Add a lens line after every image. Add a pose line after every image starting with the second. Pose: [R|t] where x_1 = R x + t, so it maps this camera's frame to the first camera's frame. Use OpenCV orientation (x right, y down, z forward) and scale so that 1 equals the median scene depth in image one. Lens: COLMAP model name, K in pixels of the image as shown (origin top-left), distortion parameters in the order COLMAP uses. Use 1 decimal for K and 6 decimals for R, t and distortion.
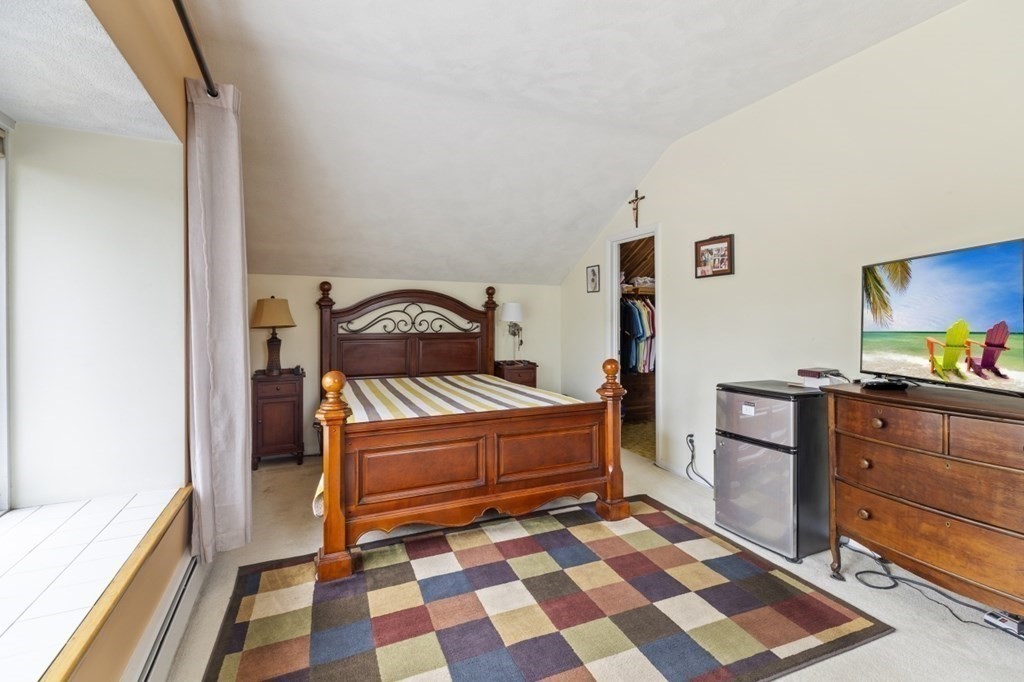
lens RADIAL K [[460.2, 0, 490.6], [0, 460.2, 323.5], [0, 0, 1]] dist [0.003304, 0.000068]
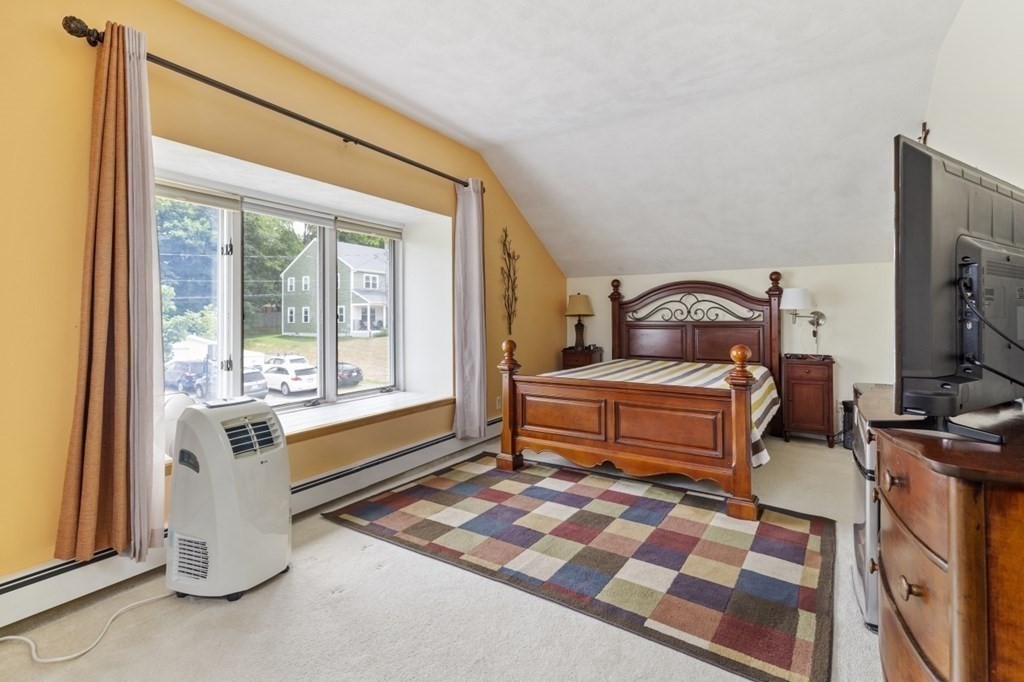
lens RADIAL K [[460.2, 0, 524.7], [0, 460.2, 316.8], [0, 0, 1]] dist [0.003304, 0.000068]
pose [[0.571127, -0.002656, -0.820857, 0.867150], [-0.001450, 0.999990, -0.004244, 0.026914], [0.820860, 0.003614, 0.571118, 0.124231]]
